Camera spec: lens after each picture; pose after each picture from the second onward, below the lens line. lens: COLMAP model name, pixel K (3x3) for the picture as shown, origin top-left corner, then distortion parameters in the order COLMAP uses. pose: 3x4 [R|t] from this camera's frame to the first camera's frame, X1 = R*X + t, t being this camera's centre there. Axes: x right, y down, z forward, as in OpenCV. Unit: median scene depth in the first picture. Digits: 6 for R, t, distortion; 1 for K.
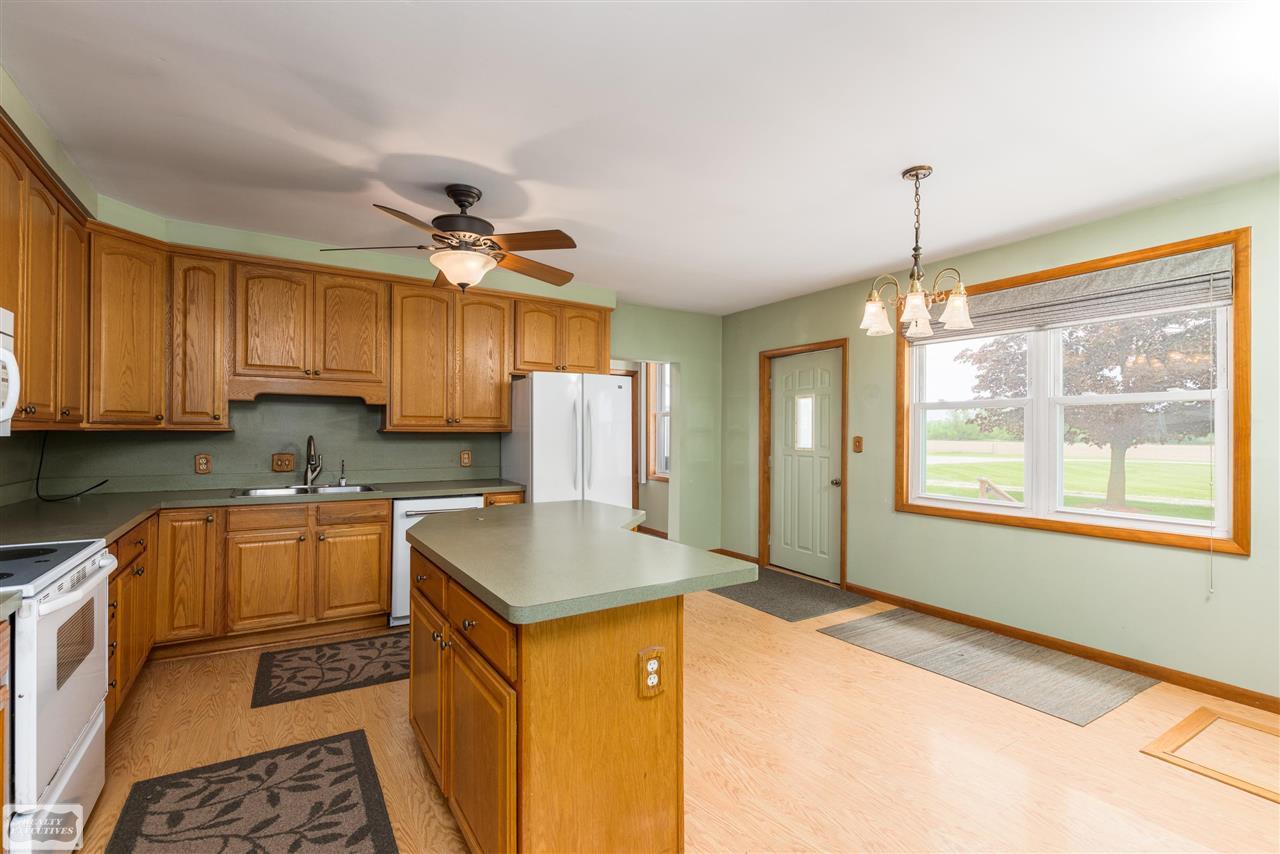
lens RADIAL K [[583.5, 0, 634.6], [0, 583.5, 426.5], [0, 0, 1]] dist [0.009971, -0.000799]
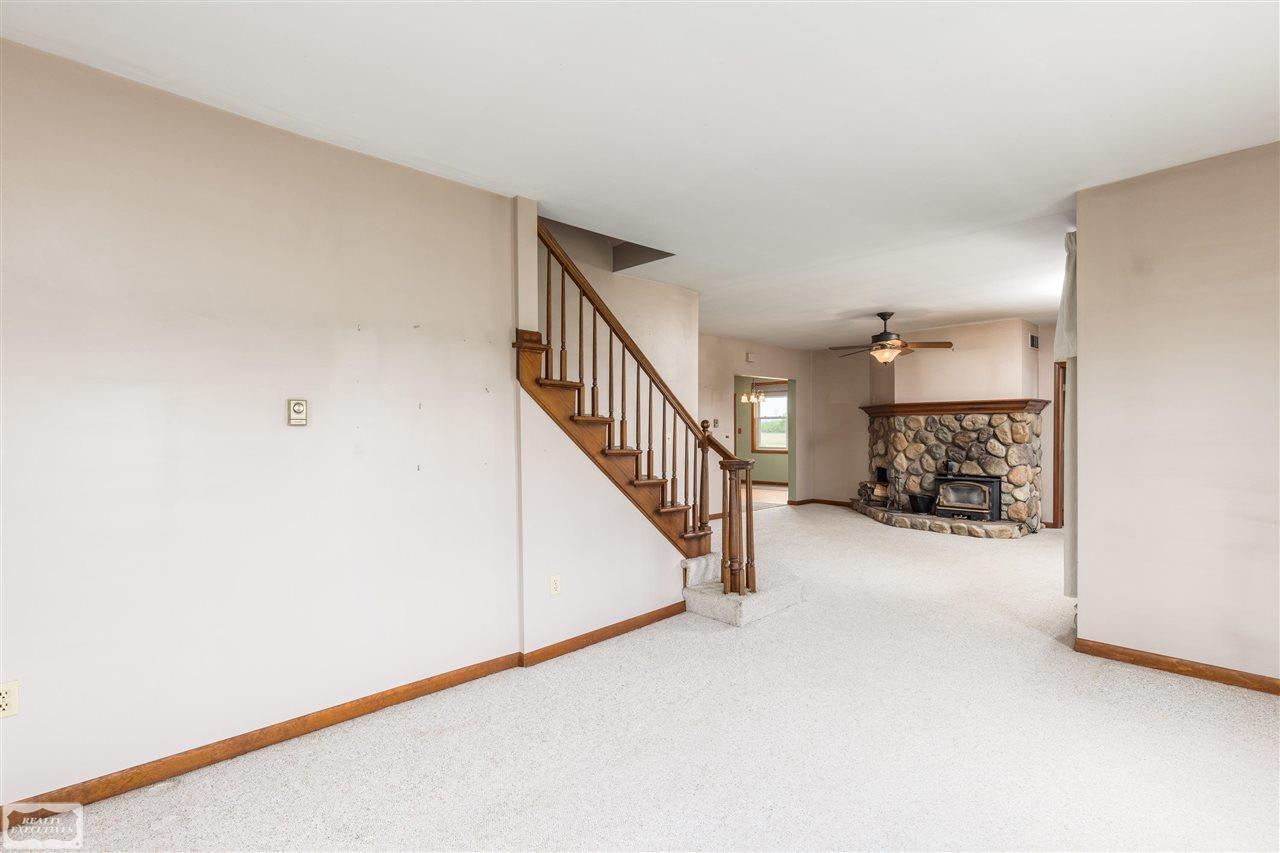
lens RADIAL K [[598.9, 0, 632.6], [0, 598.9, 431.3], [0, 0, 1]] dist [-0.004402, -0.000571]
pose [[0.979591, -0.012475, 0.200612, -0.698219], [0.010287, 0.999876, 0.011941, -0.008780], [-0.200736, -0.009634, 0.979598, -1.712834]]
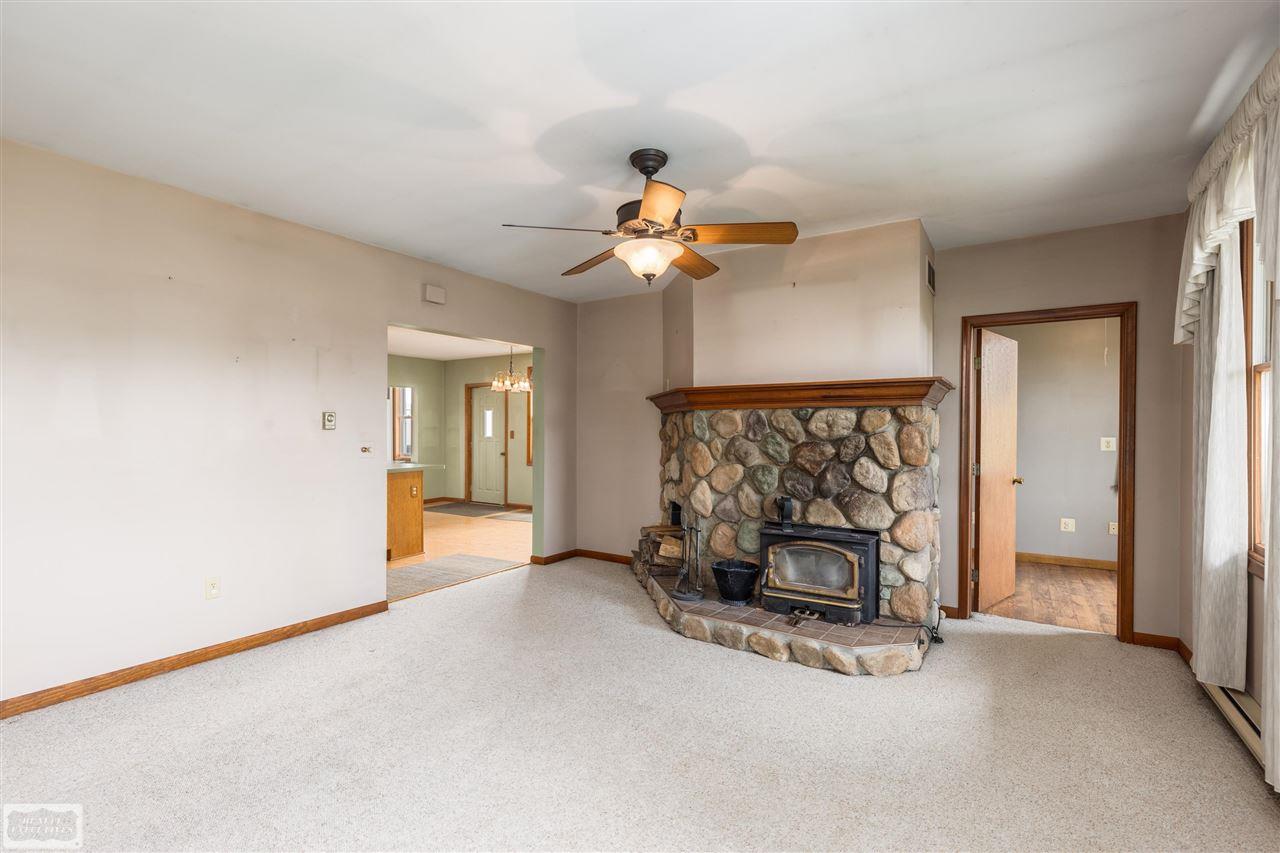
lens RADIAL K [[583.5, 0, 632.4], [0, 583.5, 428.9], [0, 0, 1]] dist [0.009971, -0.000799]
pose [[0.905313, -0.001785, 0.424742, -0.096514], [-0.001398, 0.999973, 0.007183, -0.003648], [-0.424743, -0.007096, 0.905286, -0.972346]]
